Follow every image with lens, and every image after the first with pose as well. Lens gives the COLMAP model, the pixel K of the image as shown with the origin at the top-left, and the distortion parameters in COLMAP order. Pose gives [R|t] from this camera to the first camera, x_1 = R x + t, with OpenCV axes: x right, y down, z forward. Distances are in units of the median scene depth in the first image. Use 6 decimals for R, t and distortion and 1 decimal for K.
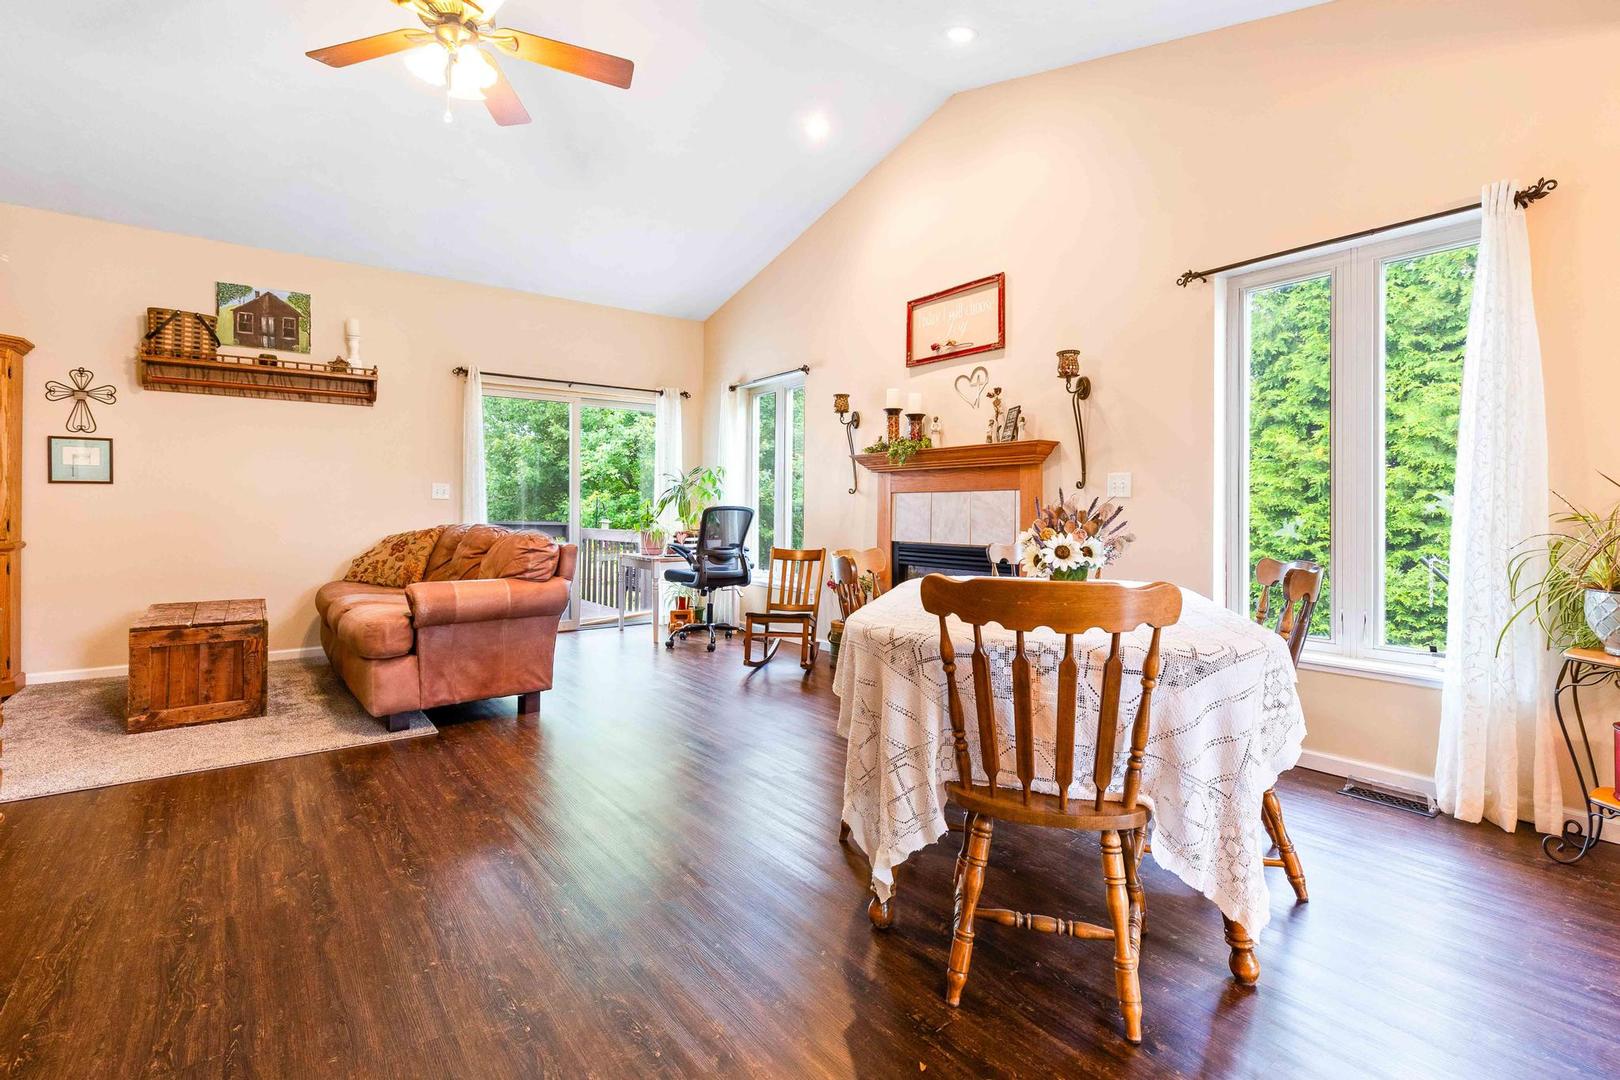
lens RADIAL K [[767.4, 0, 821.2], [0, 767.4, 505.7], [0, 0, 1]] dist [0.008396, -0.000755]
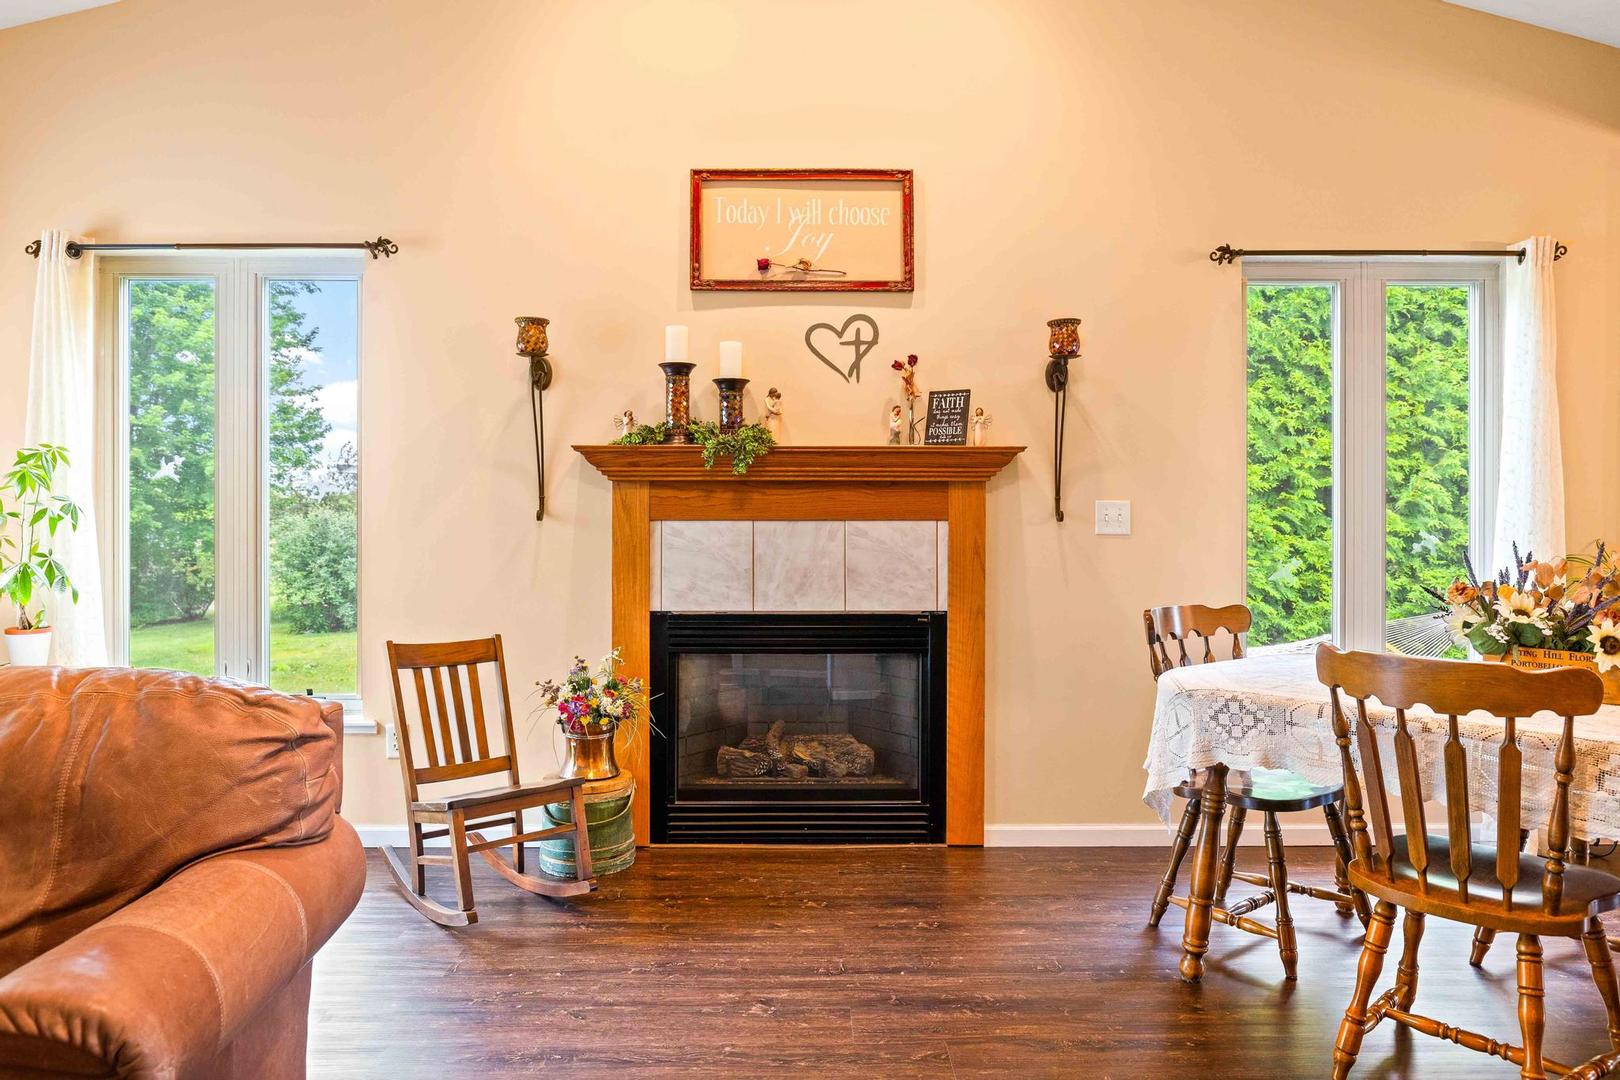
lens RADIAL K [[1129.1, 0, 815.0], [0, 1129.1, 521.6], [0, 0, 1]] dist [-0.001607, -0.003382]
pose [[0.601504, -0.007810, 0.798832, -0.512667], [-0.004297, 0.999906, 0.013011, -0.029364], [-0.798858, -0.011259, 0.601414, 0.483342]]
